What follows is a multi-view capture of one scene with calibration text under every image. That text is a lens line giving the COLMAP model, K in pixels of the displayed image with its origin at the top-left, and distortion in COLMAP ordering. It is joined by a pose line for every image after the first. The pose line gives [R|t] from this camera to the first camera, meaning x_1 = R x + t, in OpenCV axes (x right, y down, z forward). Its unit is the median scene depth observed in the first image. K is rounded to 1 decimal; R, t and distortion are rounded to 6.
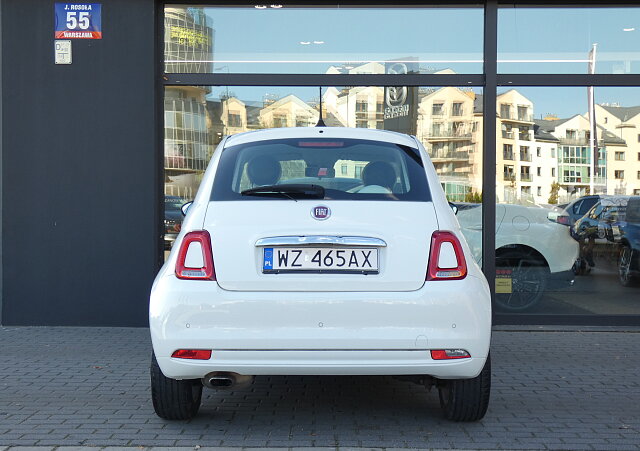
lens RADIAL K [[926.4, 0, 320.0], [0, 926.4, 225.5], [0, 0, 1]] dist [0.012545, -0.025654]
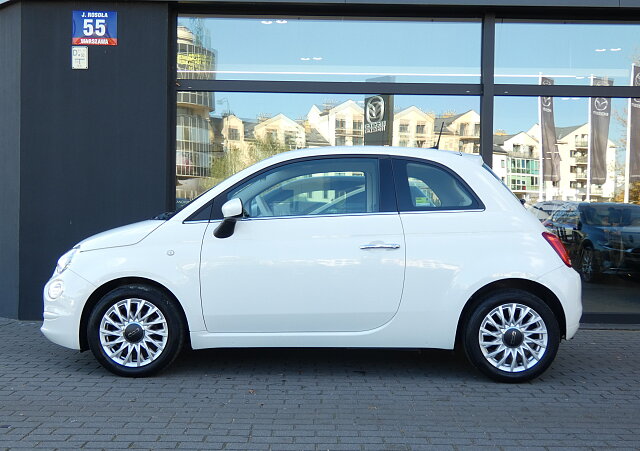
lens RADIAL K [[727.3, 0, 311.4], [0, 727.3, 225.4], [0, 0, 1]] dist [-0.002607, -0.011555]
pose [[0.999694, 0.009351, 0.022913, -0.017165], [-0.009453, 0.999946, 0.004353, -0.002387], [-0.022871, -0.004568, 0.999728, 0.089453]]
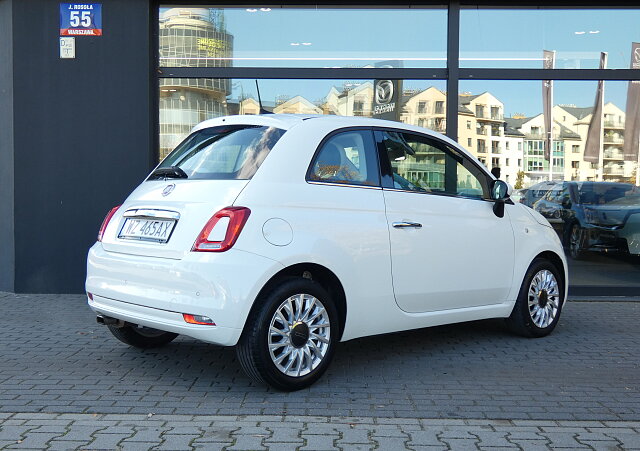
lens RADIAL K [[747.0, 0, 335.2], [0, 747.0, 228.0], [0, 0, 1]] dist [-0.010410, -0.001014]
pose [[0.999986, 0.003629, -0.003719, 0.024025], [-0.003529, 0.999641, 0.026556, 0.002025], [0.003814, -0.026543, 0.999640, 0.052095]]
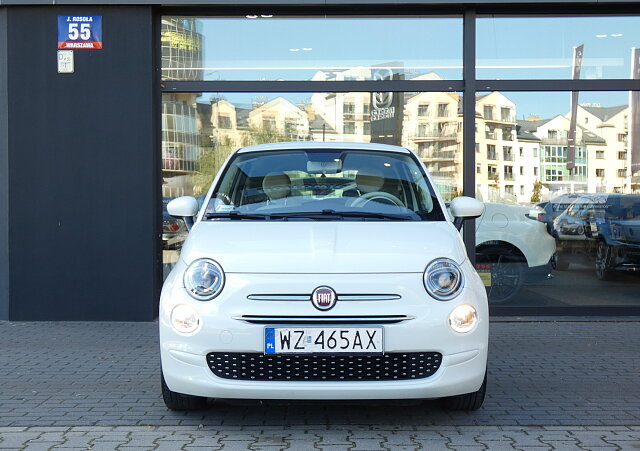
lens RADIAL K [[926.4, 0, 320.0], [0, 926.4, 225.5], [0, 0, 1]] dist [0.012545, -0.025654]
pose [[0.999896, -0.007244, 0.012473, -0.000908], [0.007242, 0.999974, 0.000231, 0.000837], [-0.012475, -0.000140, 0.999922, -0.030212]]
